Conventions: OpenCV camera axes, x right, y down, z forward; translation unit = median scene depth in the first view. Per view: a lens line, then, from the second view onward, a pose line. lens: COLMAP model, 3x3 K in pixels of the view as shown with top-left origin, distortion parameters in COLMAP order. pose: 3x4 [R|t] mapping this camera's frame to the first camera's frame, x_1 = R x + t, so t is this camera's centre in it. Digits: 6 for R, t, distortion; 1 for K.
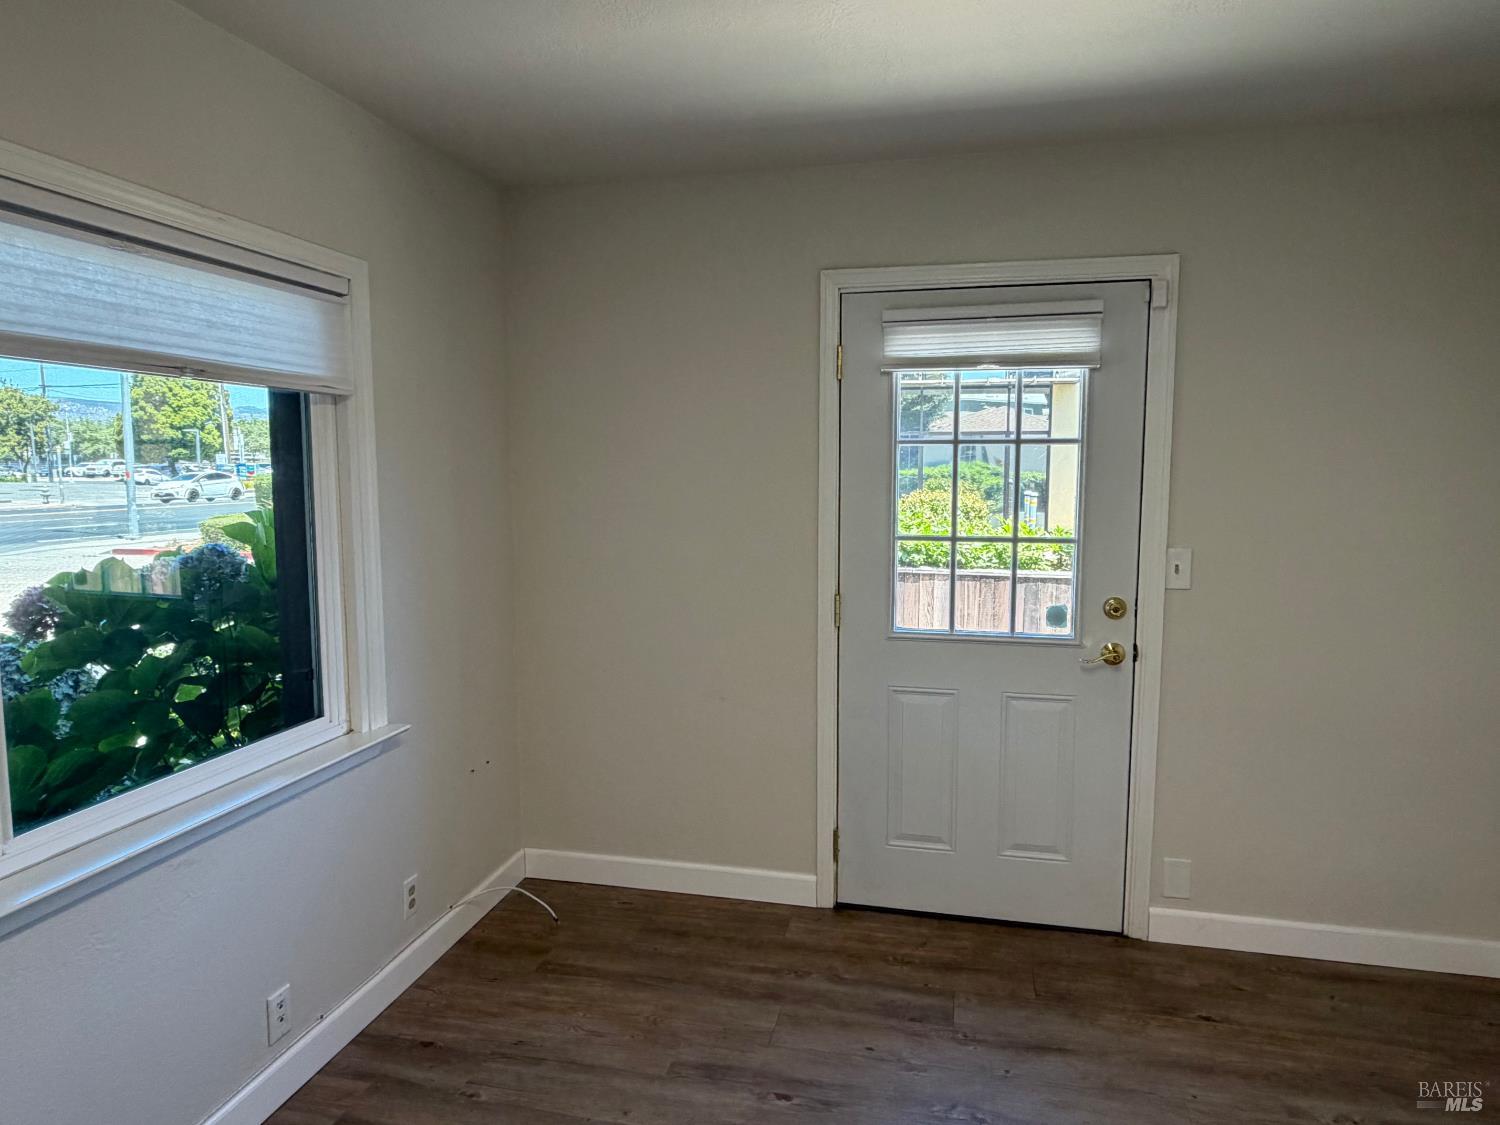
lens RADIAL K [[922.1, 0, 750.0], [0, 922.1, 562.5], [0, 0, 1]] dist [0.000266, -0.000055]
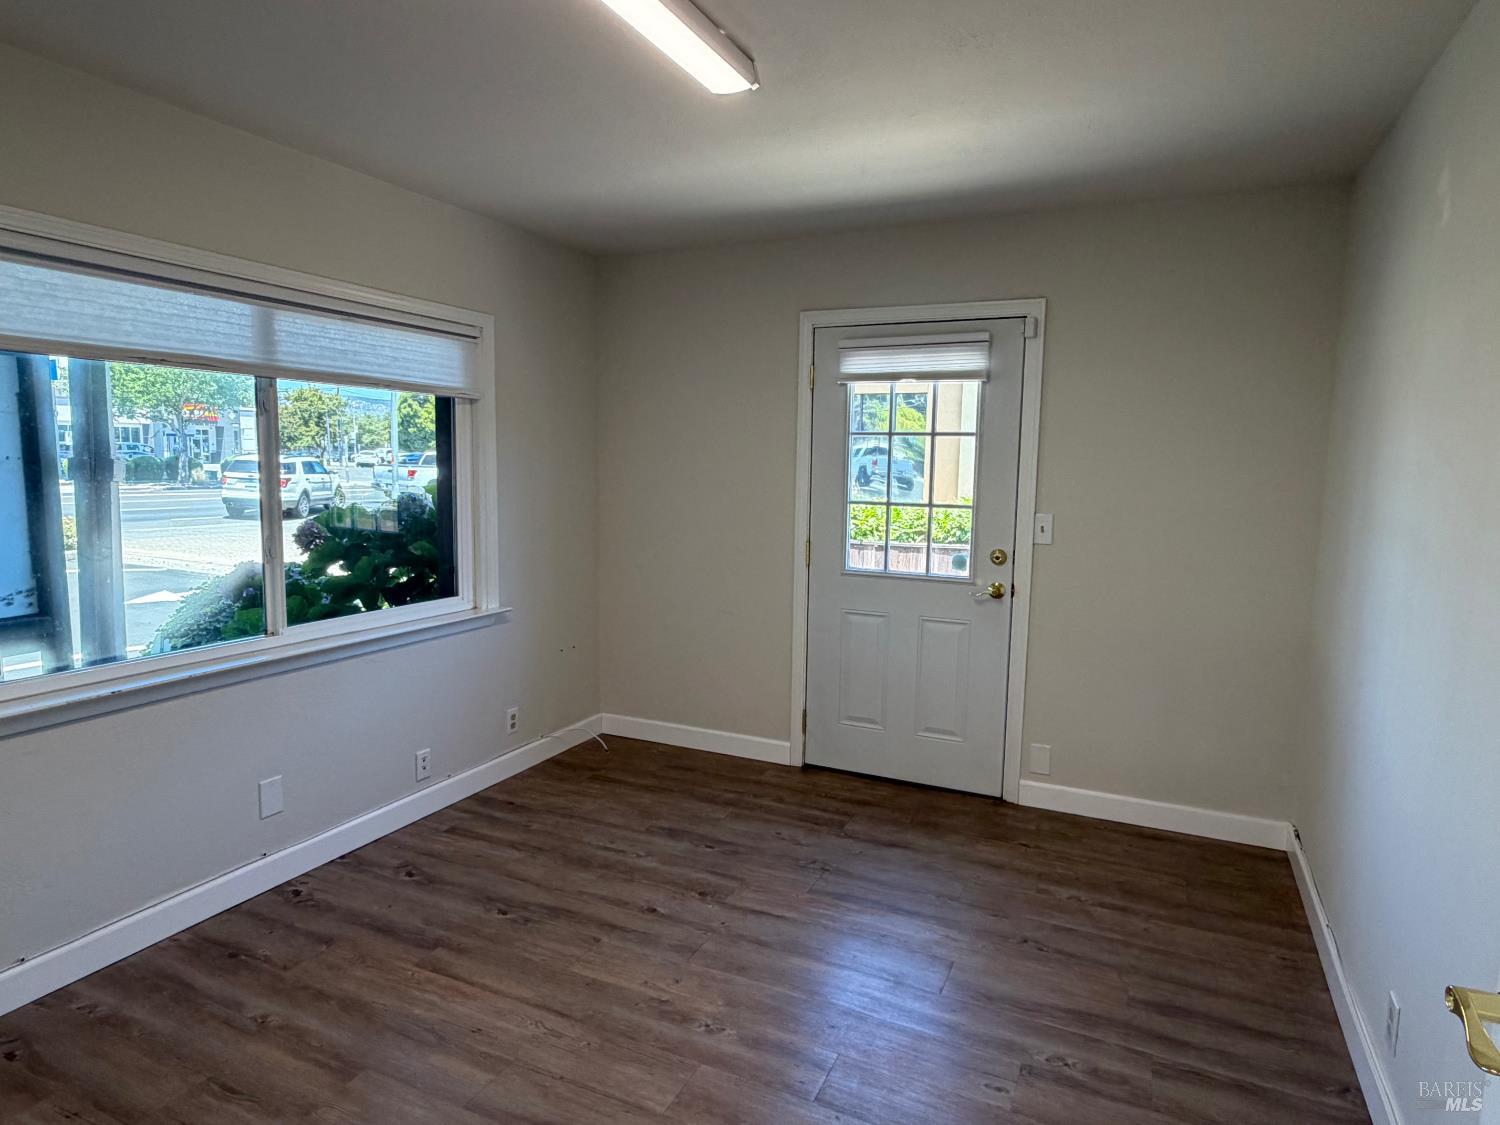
lens RADIAL K [[869.2, 0, 750.0], [0, 869.2, 562.5], [0, 0, 1]] dist [0.004314, -0.000695]
pose [[0.977850, 0.043285, -0.204784, 0.303124], [-0.041341, 0.999050, 0.013768, 0.055961], [0.205186, -0.004997, 0.978710, -0.342419]]
